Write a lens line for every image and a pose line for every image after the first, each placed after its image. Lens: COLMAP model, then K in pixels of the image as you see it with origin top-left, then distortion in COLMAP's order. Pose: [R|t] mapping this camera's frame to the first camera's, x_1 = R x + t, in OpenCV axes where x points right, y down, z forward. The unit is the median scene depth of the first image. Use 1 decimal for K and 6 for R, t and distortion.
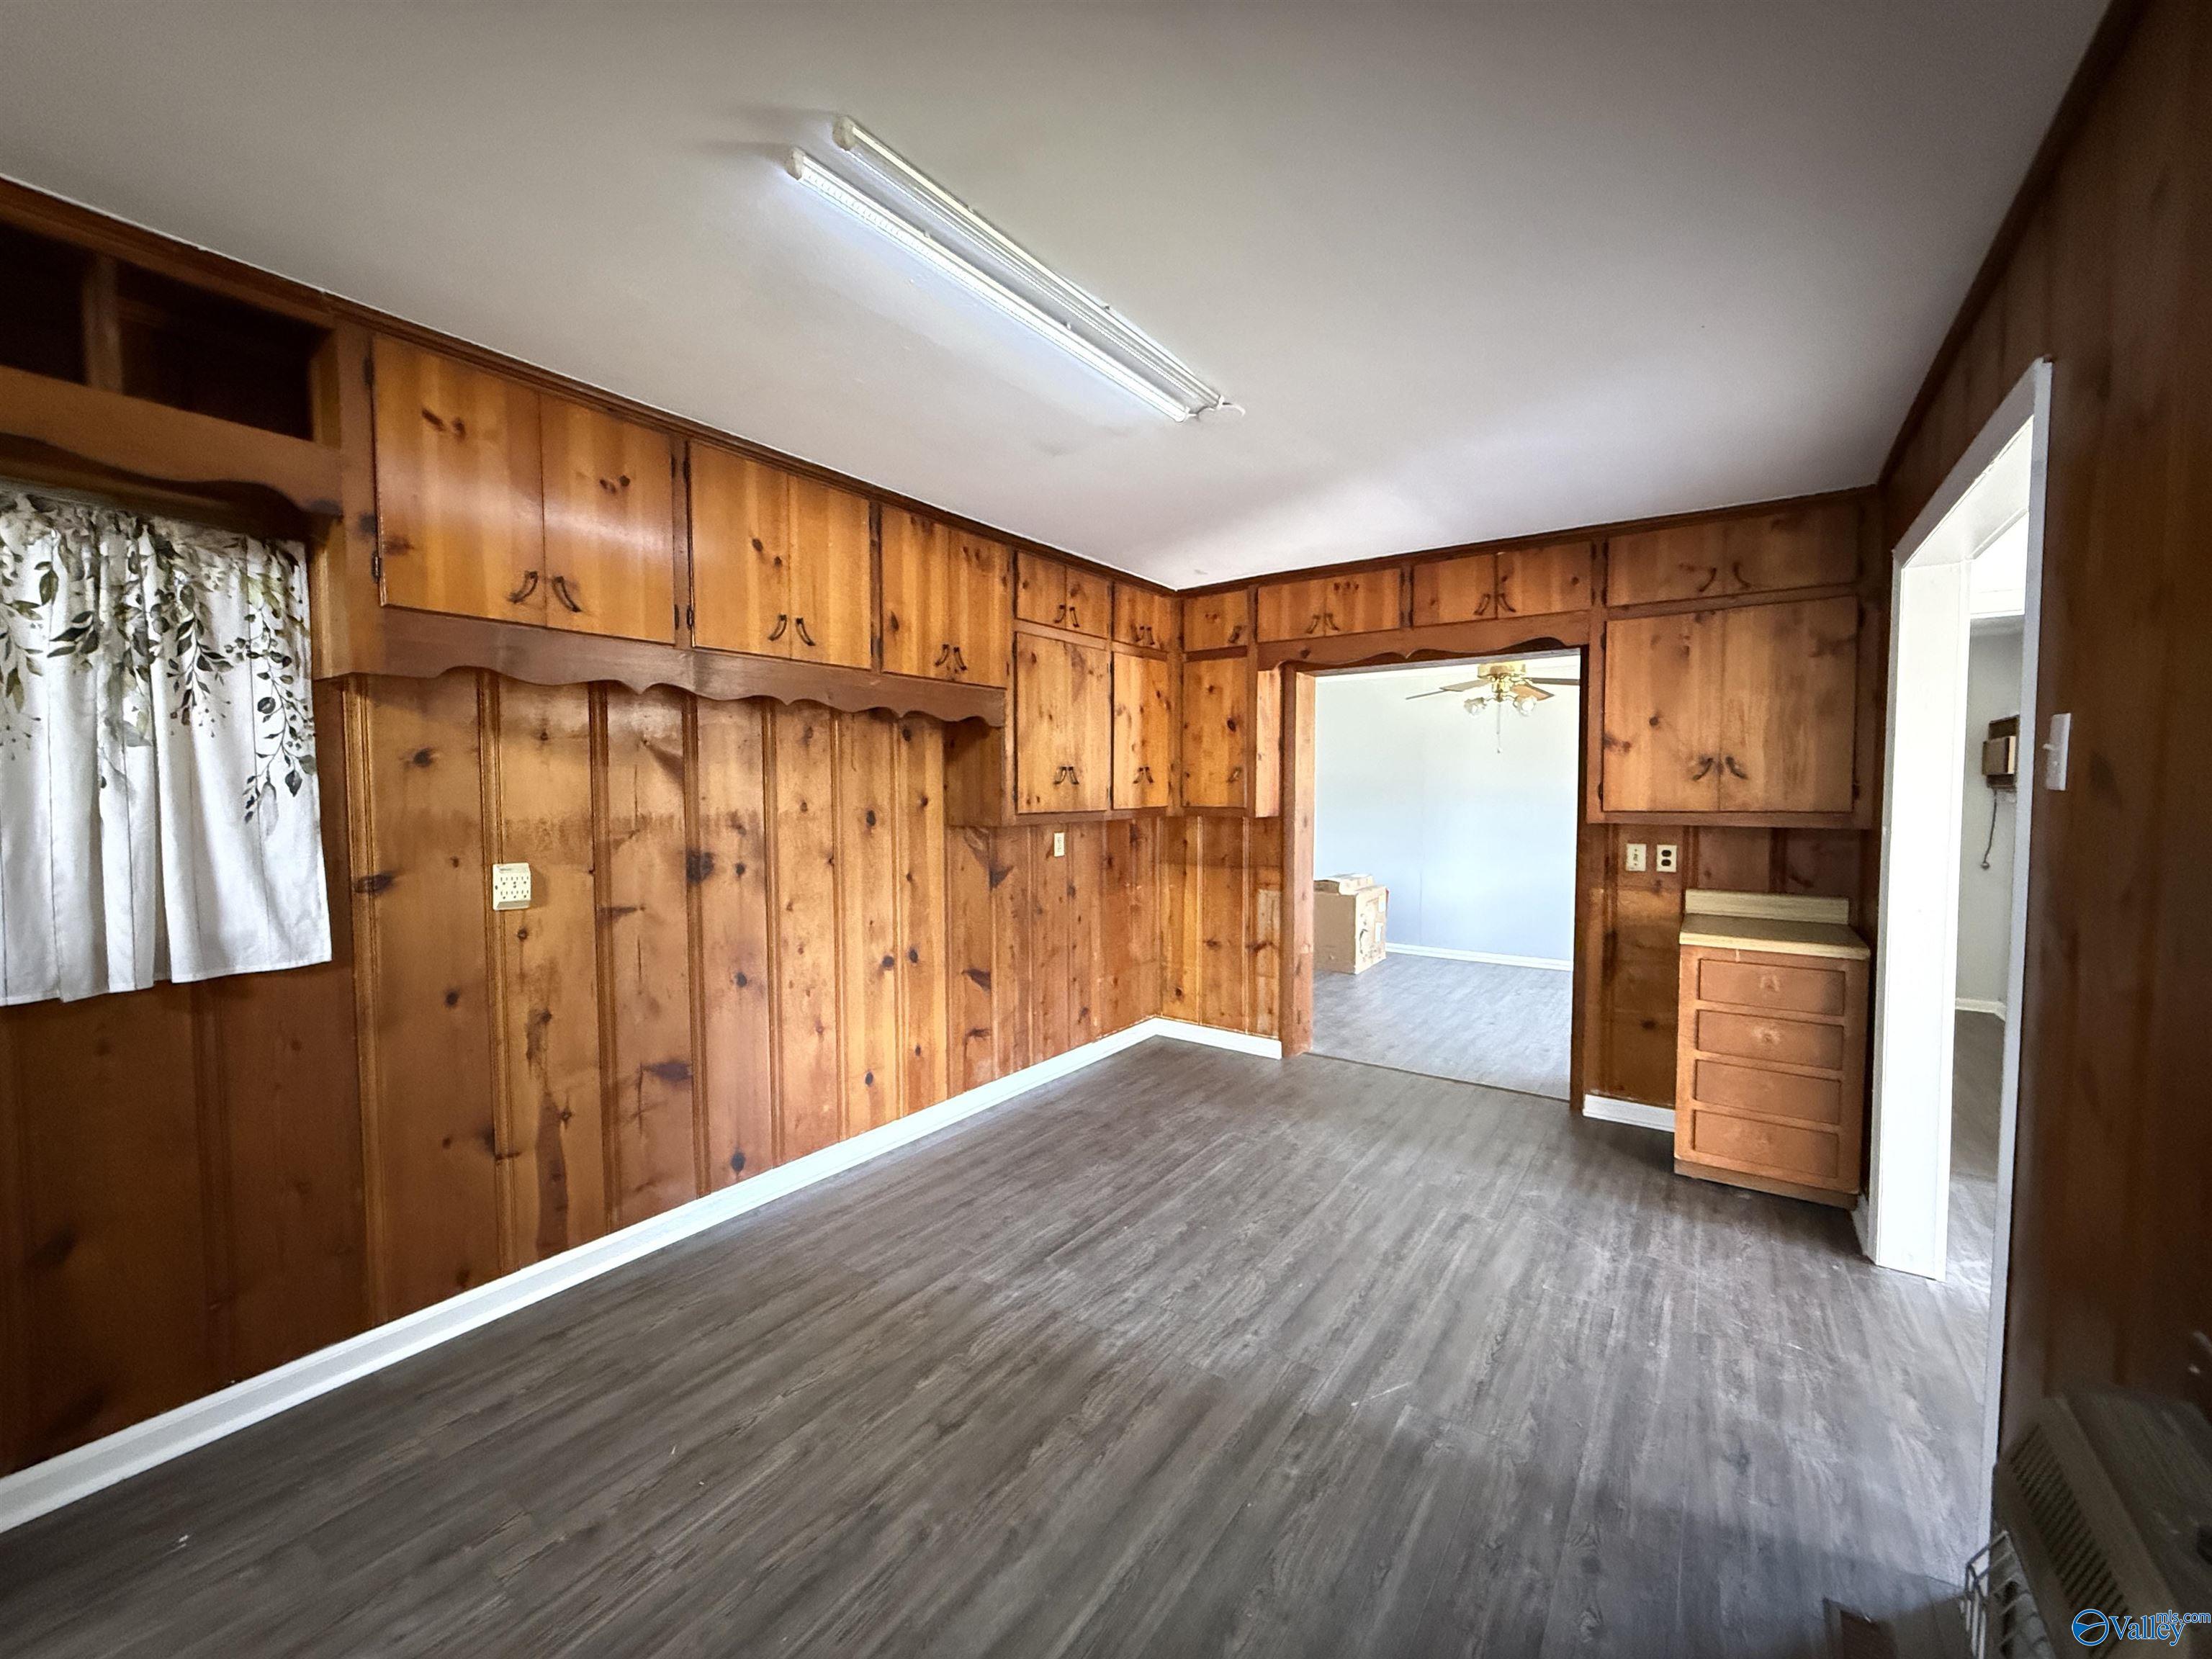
lens RADIAL K [[879.8, 0, 1094.8], [0, 879.8, 822.3], [0, 0, 1]] dist [0.003856, -0.000853]
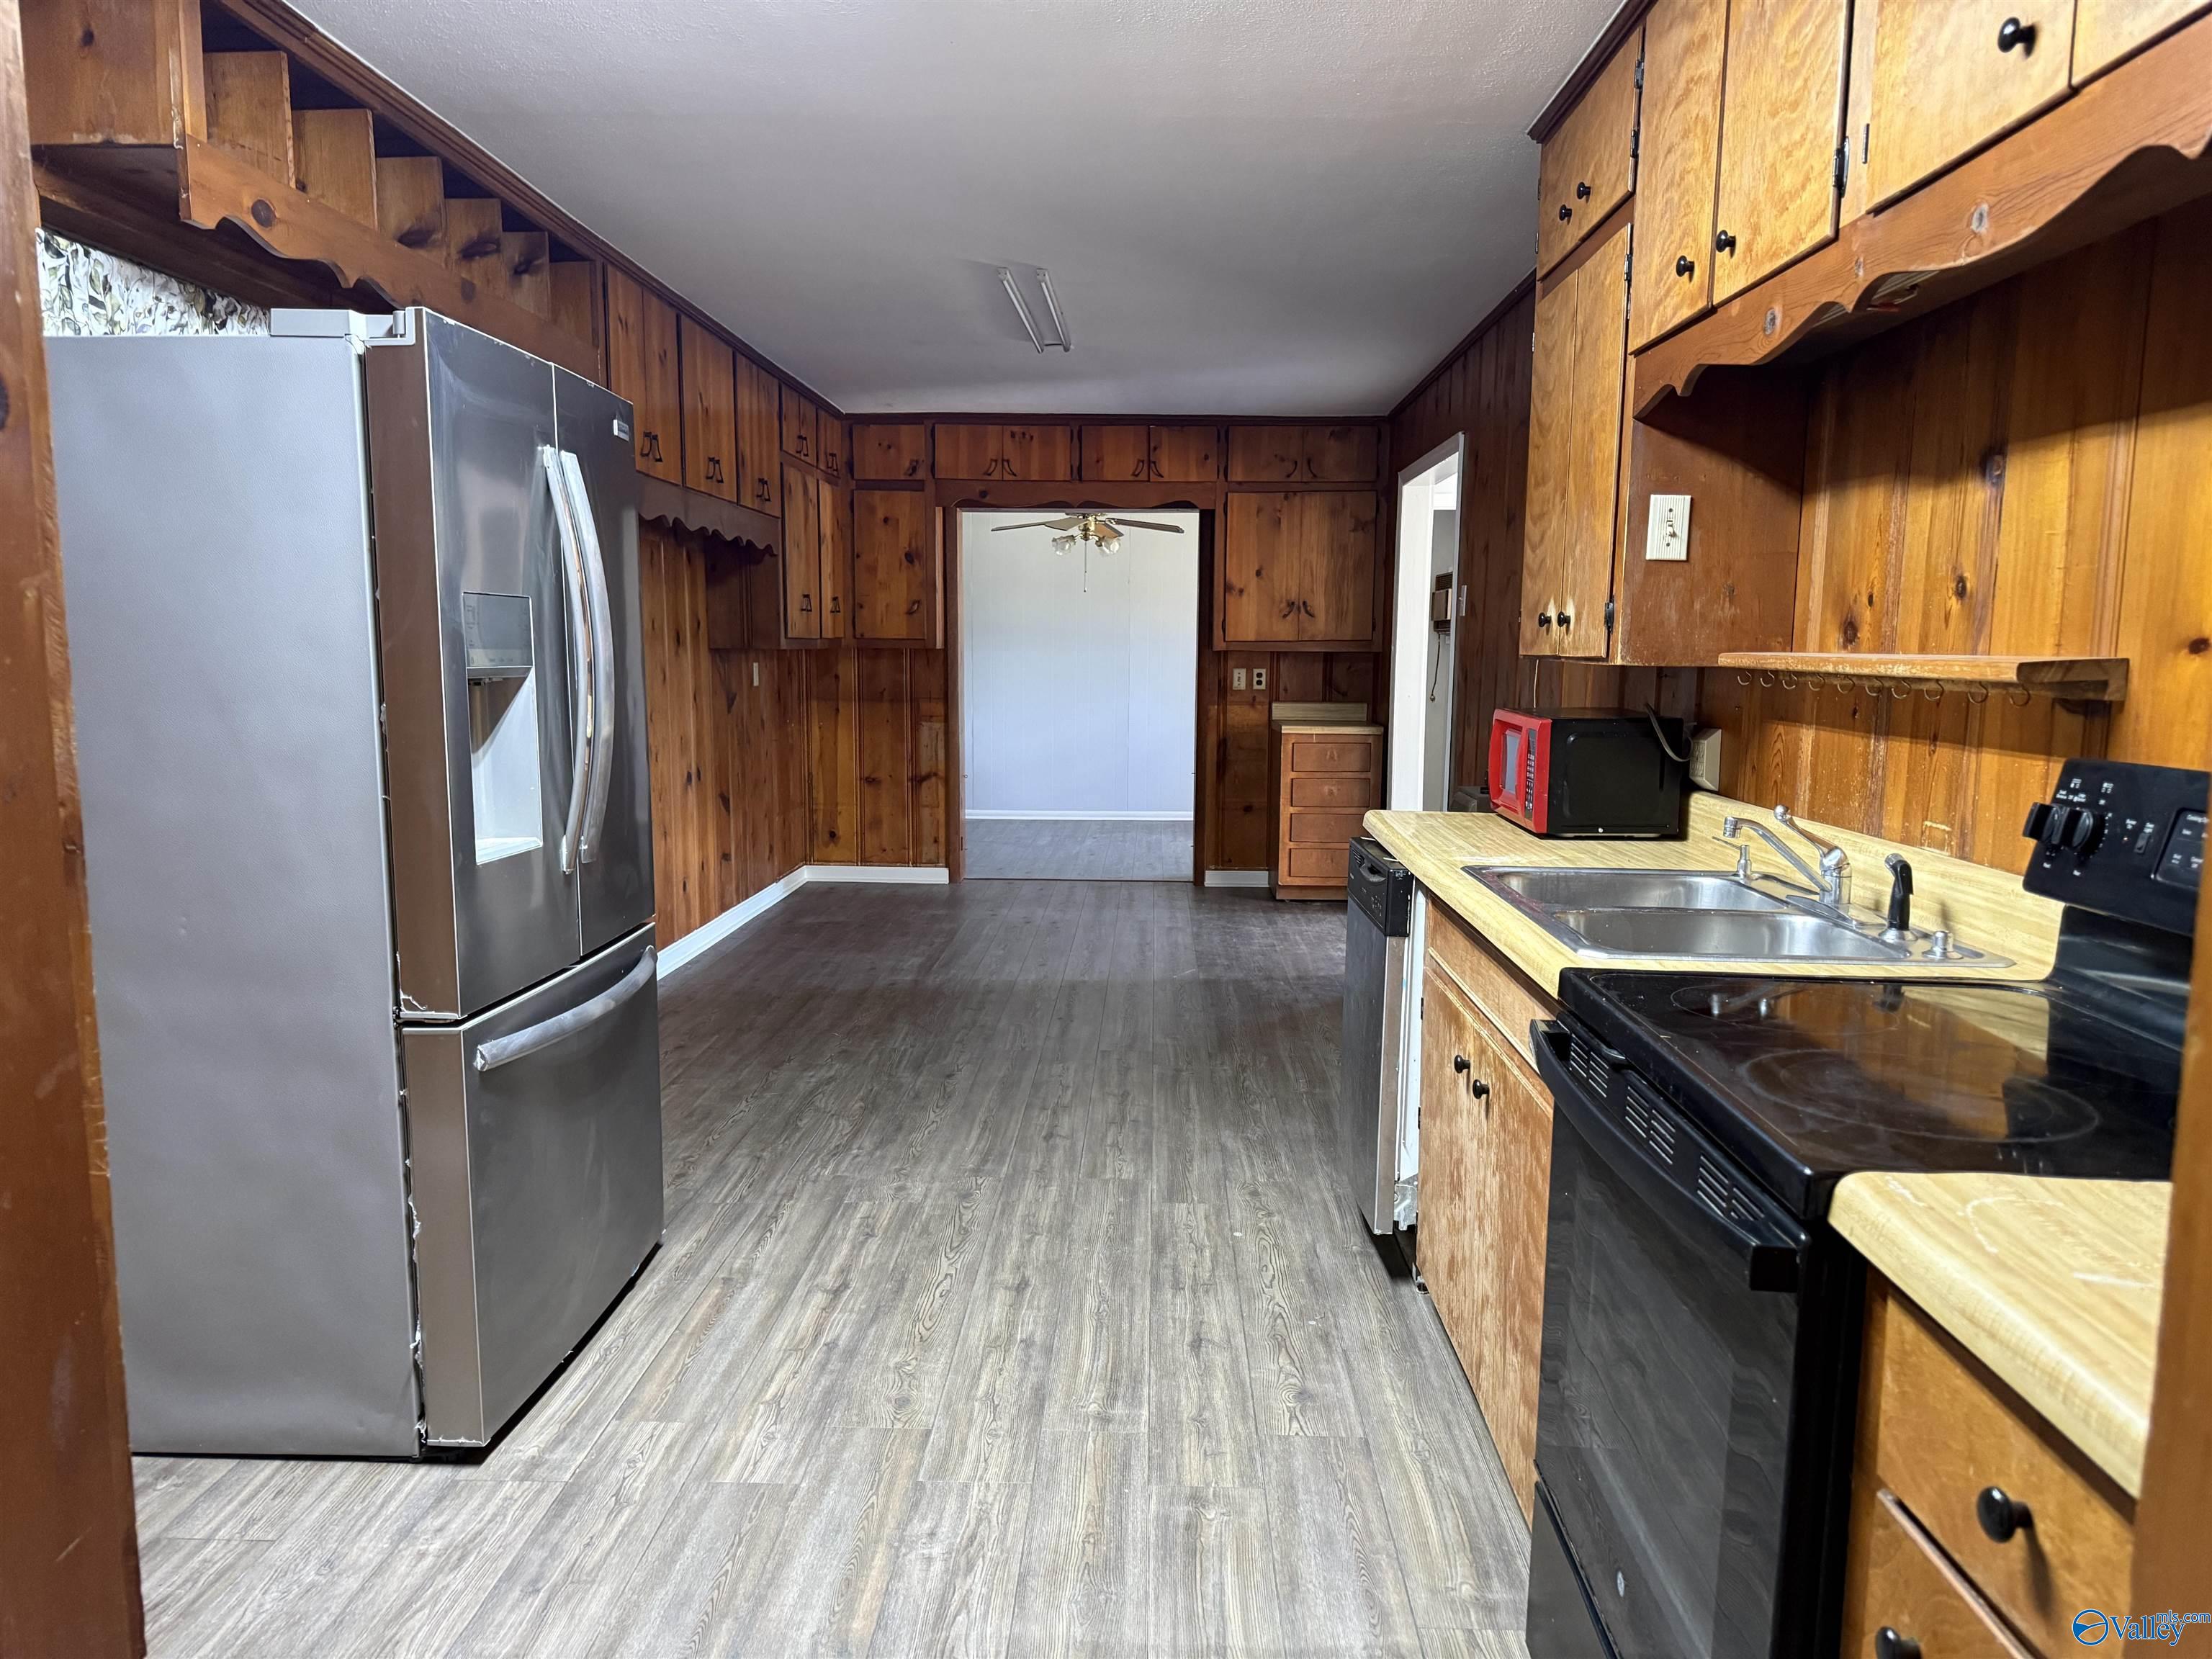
lens RADIAL K [[1552.6, 0, 1102.1], [0, 1552.6, 835.5], [0, 0, 1]] dist [0.066762, -0.072803]
pose [[0.831384, -0.057620, 0.552703, -0.784133], [0.011772, 0.996213, 0.086149, 0.066934], [-0.555573, -0.065117, 0.828914, -0.747930]]
